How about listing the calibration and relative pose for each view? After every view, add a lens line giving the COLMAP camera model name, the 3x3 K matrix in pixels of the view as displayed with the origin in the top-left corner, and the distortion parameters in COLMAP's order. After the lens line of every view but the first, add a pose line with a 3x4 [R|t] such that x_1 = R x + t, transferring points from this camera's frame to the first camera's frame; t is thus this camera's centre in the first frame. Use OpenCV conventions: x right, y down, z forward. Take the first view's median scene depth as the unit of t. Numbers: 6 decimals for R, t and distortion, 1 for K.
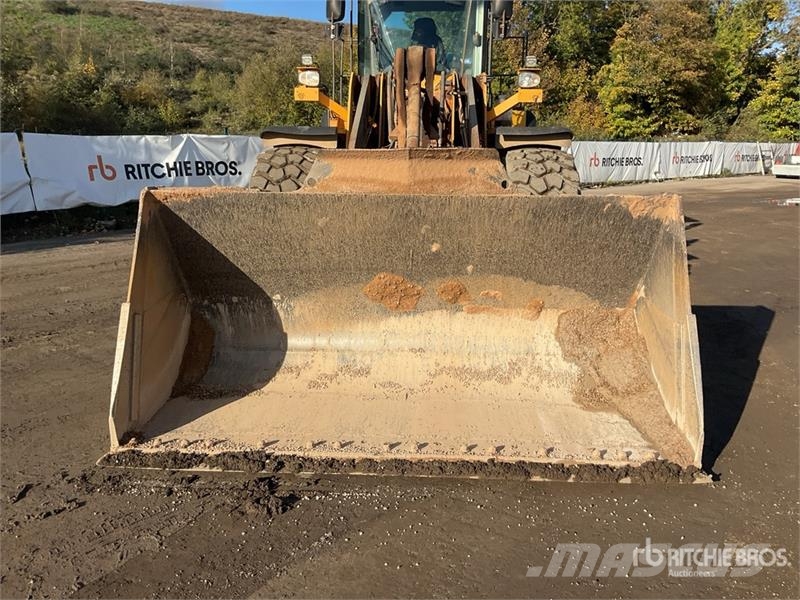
lens RADIAL K [[657.9, 0, 394.2], [0, 657.9, 299.3], [0, 0, 1]] dist [0.075167, -0.114392]
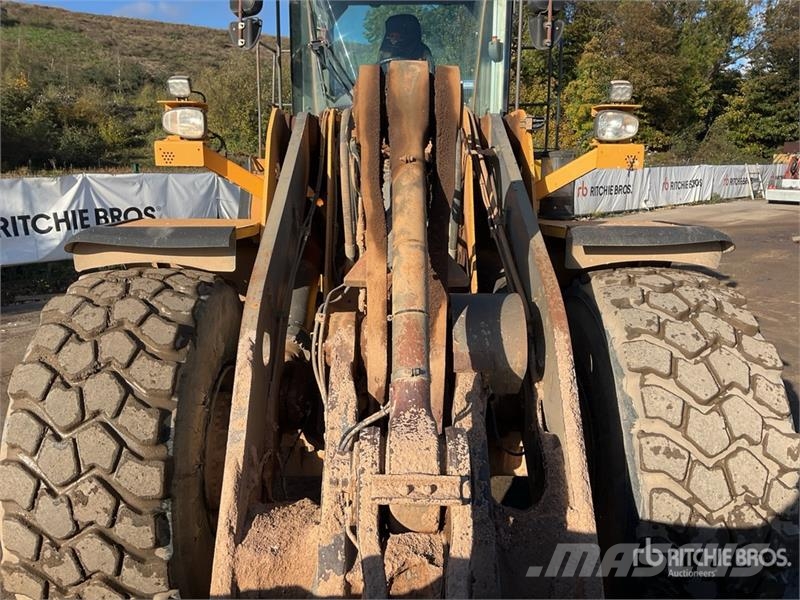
lens RADIAL K [[657.9, 0, 394.2], [0, 657.9, 299.3], [0, 0, 1]] dist [0.075167, -0.114392]
pose [[0.998360, -0.016694, 0.054751, 0.000066], [0.017746, 0.999666, -0.018773, -0.044808], [-0.054419, 0.019714, 0.998324, 0.117649]]
